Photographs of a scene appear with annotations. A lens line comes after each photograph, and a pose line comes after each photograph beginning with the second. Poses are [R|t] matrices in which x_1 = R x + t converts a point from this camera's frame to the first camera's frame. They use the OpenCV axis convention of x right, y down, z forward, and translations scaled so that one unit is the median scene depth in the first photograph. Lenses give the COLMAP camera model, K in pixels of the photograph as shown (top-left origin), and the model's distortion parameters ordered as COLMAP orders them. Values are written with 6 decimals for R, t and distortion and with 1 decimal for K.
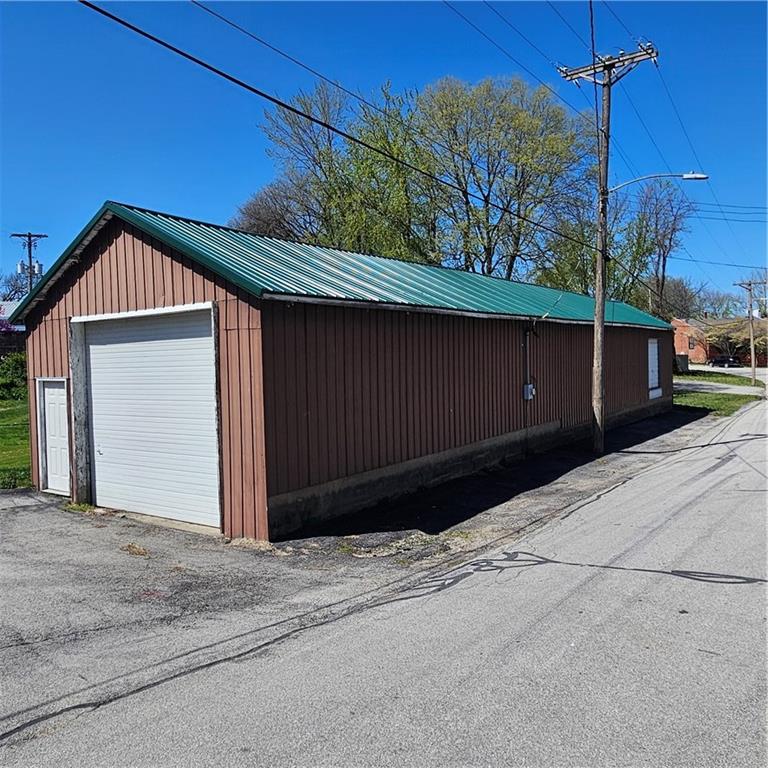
lens RADIAL K [[652.7, 0, 384.0], [0, 652.7, 384.0], [0, 0, 1]] dist [0.004028, 0.002704]
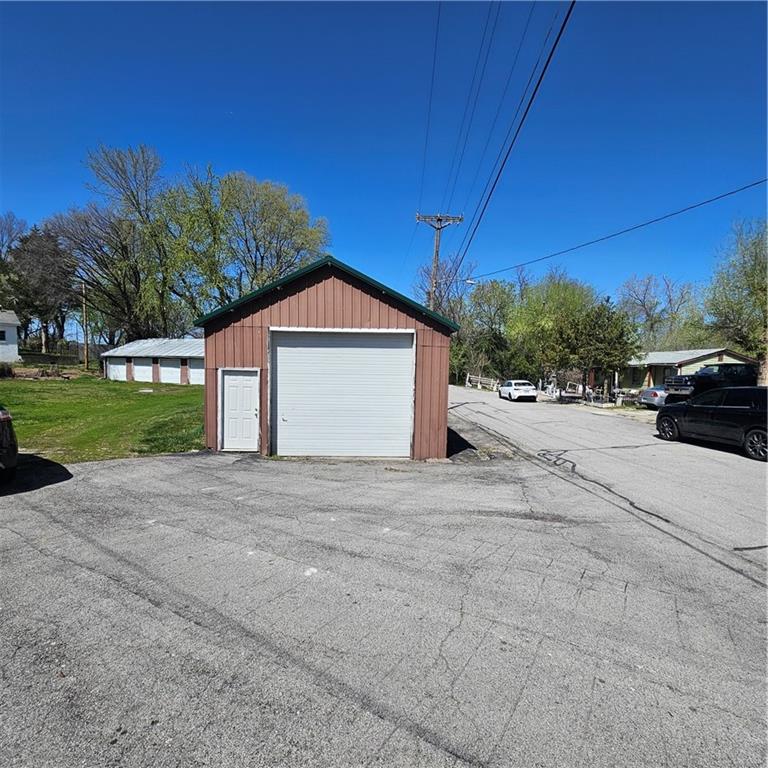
lens RADIAL K [[410.0, 0, 382.6], [0, 410.0, 394.0], [0, 0, 1]] dist [0.000937, 0.000305]
pose [[0.799108, -0.007932, 0.601135, -0.814892], [-0.016142, 0.999269, 0.034644, 0.010596], [-0.600970, -0.037388, 0.798397, 0.120681]]
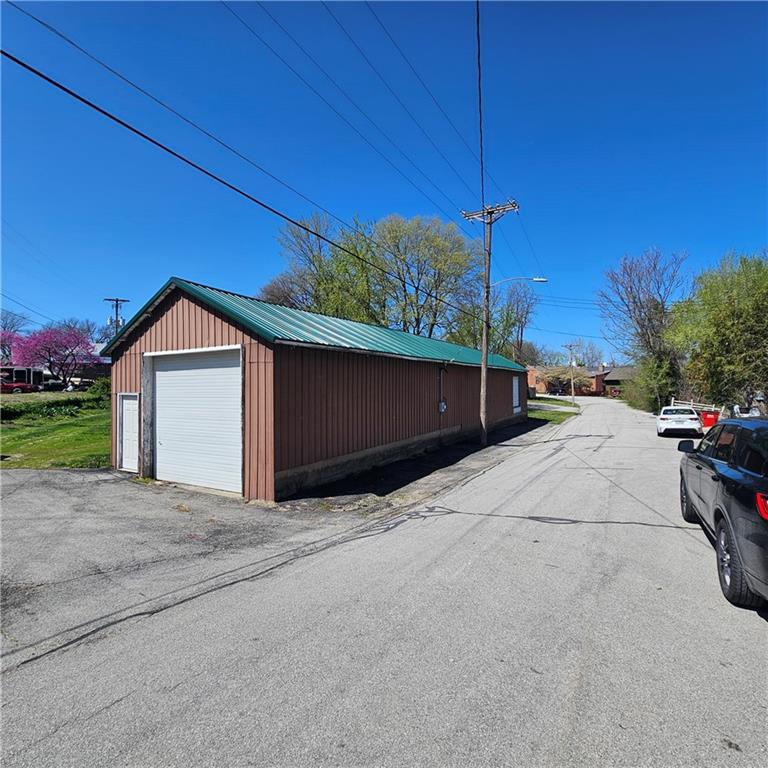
lens RADIAL K [[410.4, 0, 392.9], [0, 410.4, 384.5], [0, 0, 1]] dist [0.001794, -0.000099]
pose [[0.994708, 0.018473, 0.101066, -0.002411], [-0.013808, 0.998815, -0.046658, 0.007222], [-0.101808, 0.045015, 0.993785, 0.004705]]
